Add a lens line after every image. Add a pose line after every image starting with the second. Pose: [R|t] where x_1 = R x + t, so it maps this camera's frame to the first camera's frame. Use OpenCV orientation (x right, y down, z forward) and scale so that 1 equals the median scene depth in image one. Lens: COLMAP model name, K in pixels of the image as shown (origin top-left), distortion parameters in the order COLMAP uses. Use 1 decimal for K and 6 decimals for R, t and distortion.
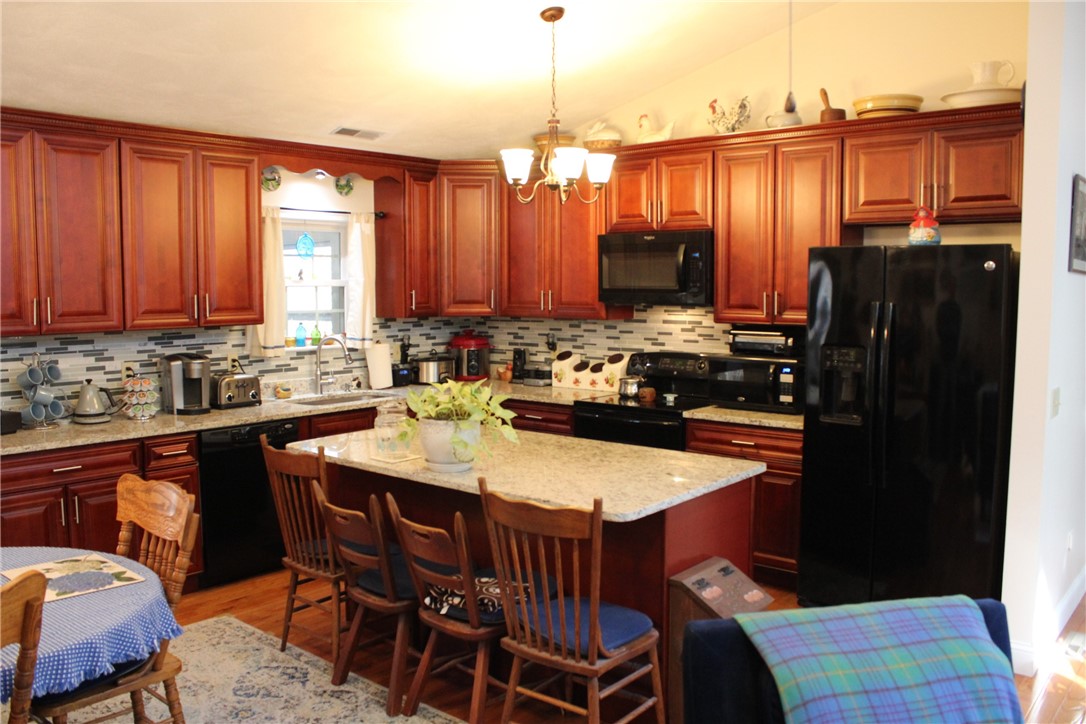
lens RADIAL K [[908.1, 0, 541.0], [0, 908.1, 376.6], [0, 0, 1]] dist [-0.149693, 0.115531]
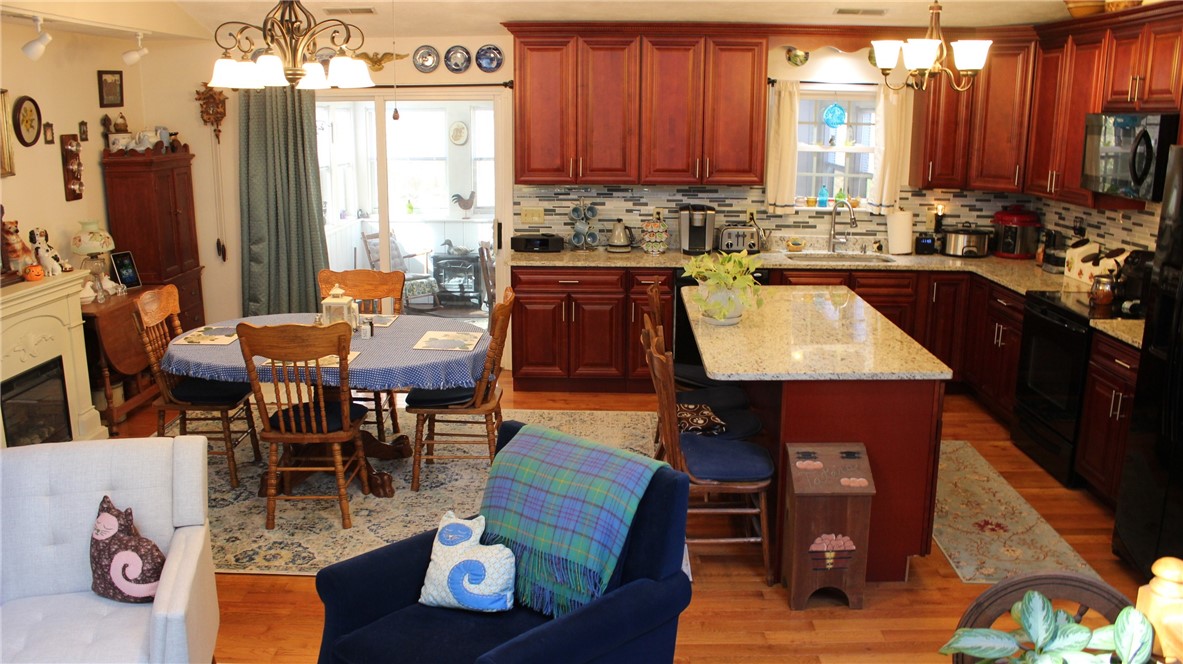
lens RADIAL K [[993.0, 0, 582.3], [0, 993.0, 333.3], [0, 0, 1]] dist [-0.135230, 0.112911]
pose [[0.631088, 0.180066, -0.754523, 0.493743], [-0.085437, 0.982902, 0.163109, -0.053652], [0.770992, -0.038472, 0.635682, -0.000666]]
